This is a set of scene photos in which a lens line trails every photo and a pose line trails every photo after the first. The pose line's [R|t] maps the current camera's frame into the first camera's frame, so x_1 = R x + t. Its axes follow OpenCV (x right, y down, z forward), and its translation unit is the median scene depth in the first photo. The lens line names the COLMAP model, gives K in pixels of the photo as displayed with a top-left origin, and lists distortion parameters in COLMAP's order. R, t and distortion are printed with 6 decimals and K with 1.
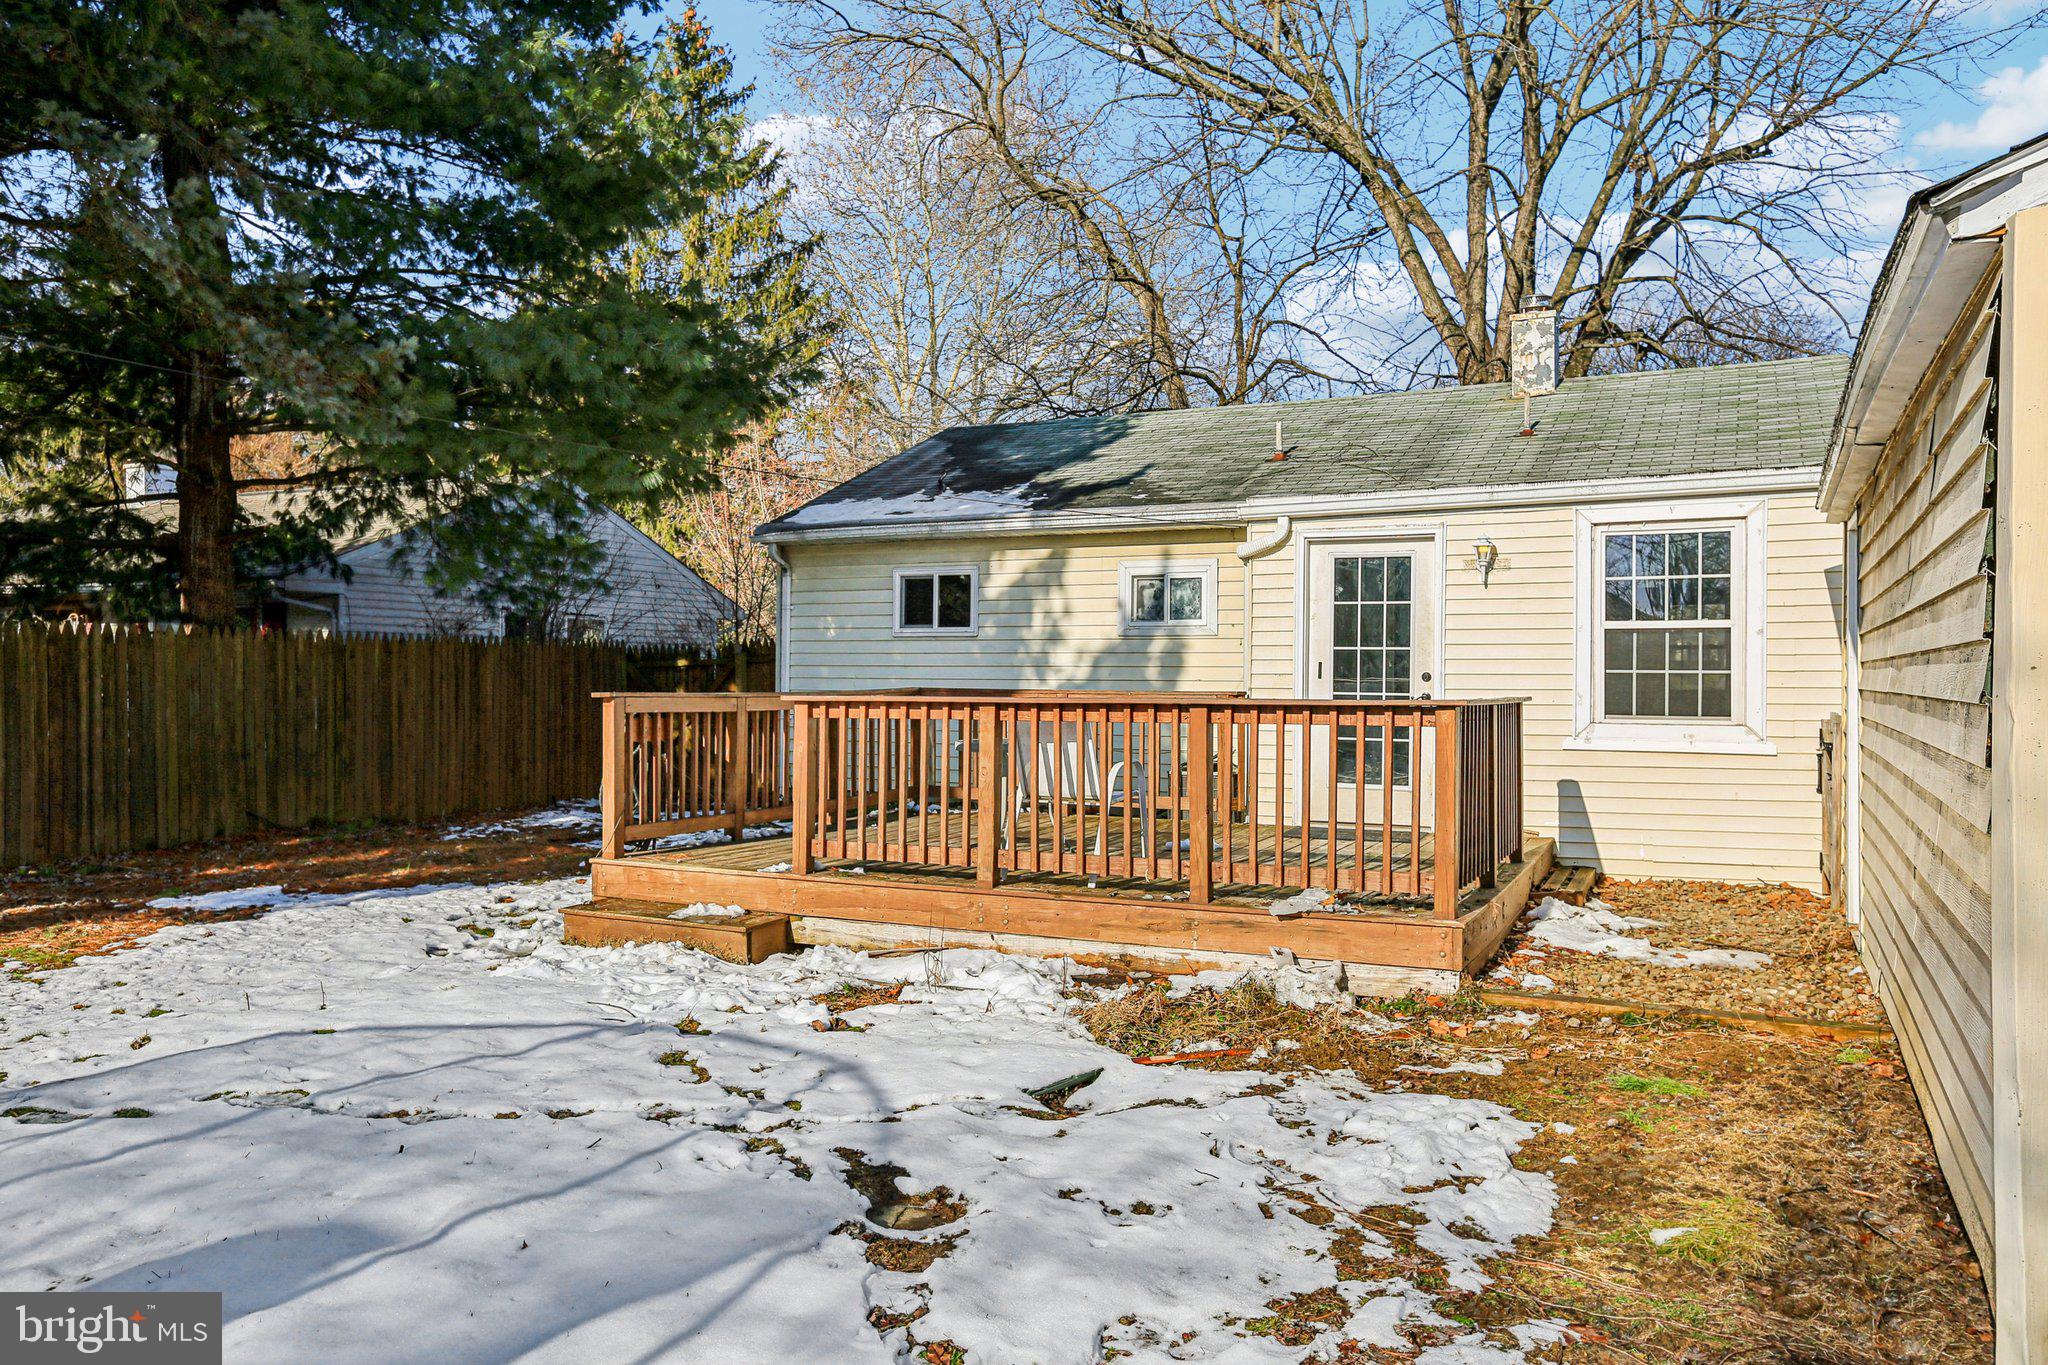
lens RADIAL K [[1491.5, 0, 1018.1], [0, 1491.5, 673.6], [0, 0, 1]] dist [-0.003179, 0.084669]
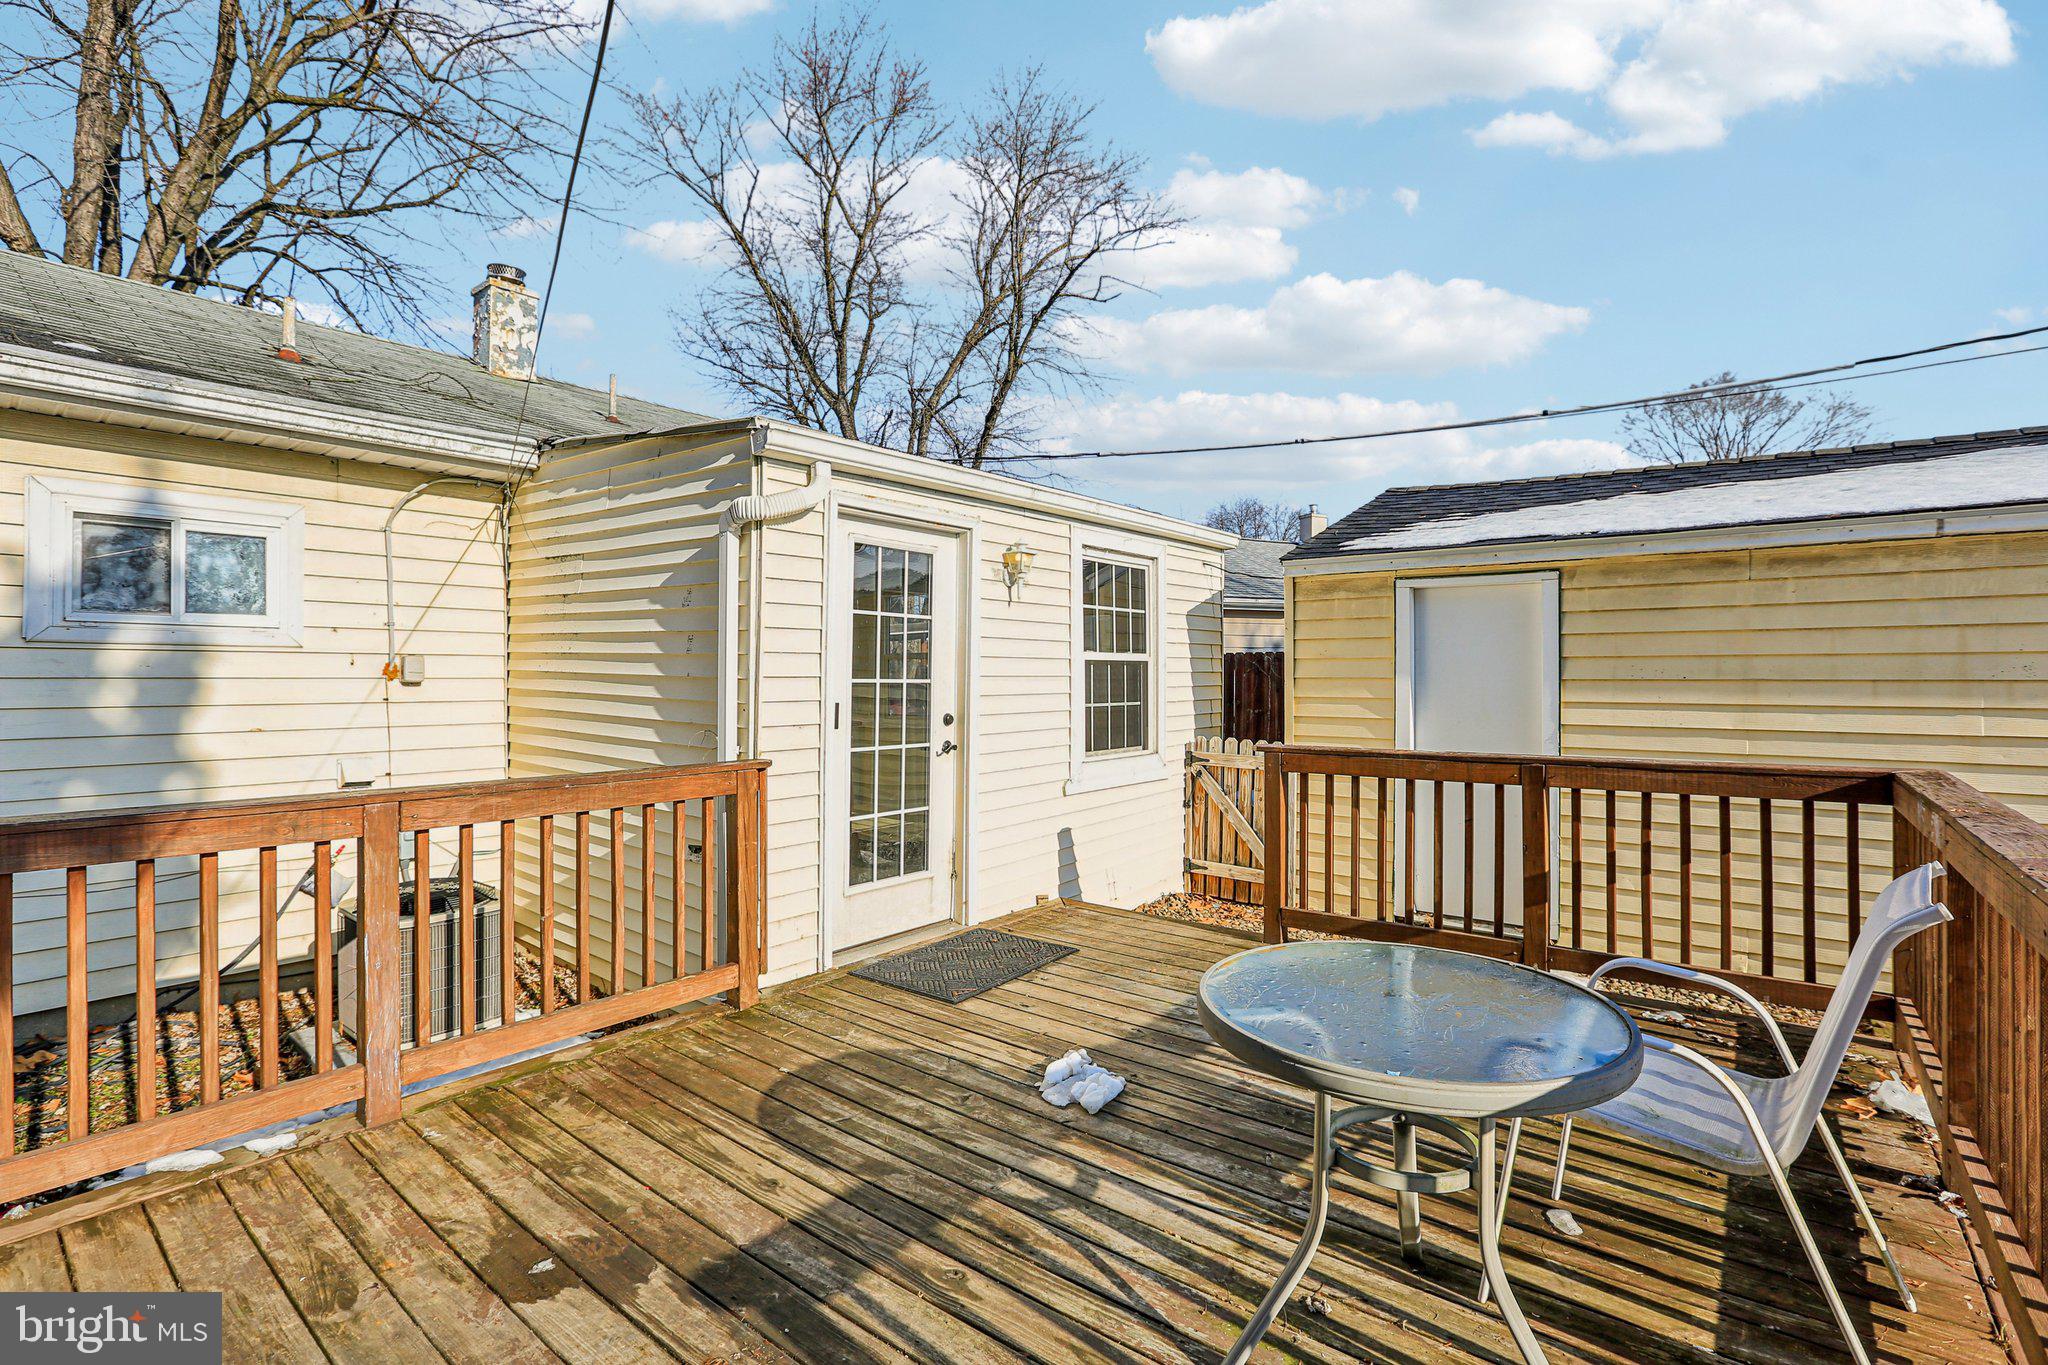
lens RADIAL K [[951.6, 0, 1019.0], [0, 951.6, 665.5], [0, 0, 1]] dist [-0.065027, 0.033276]
pose [[0.221205, 0.005276, 0.975213, -0.138781], [-0.002330, 0.999985, -0.004881, -0.017147], [-0.975225, -0.001193, 0.221214, 0.659106]]
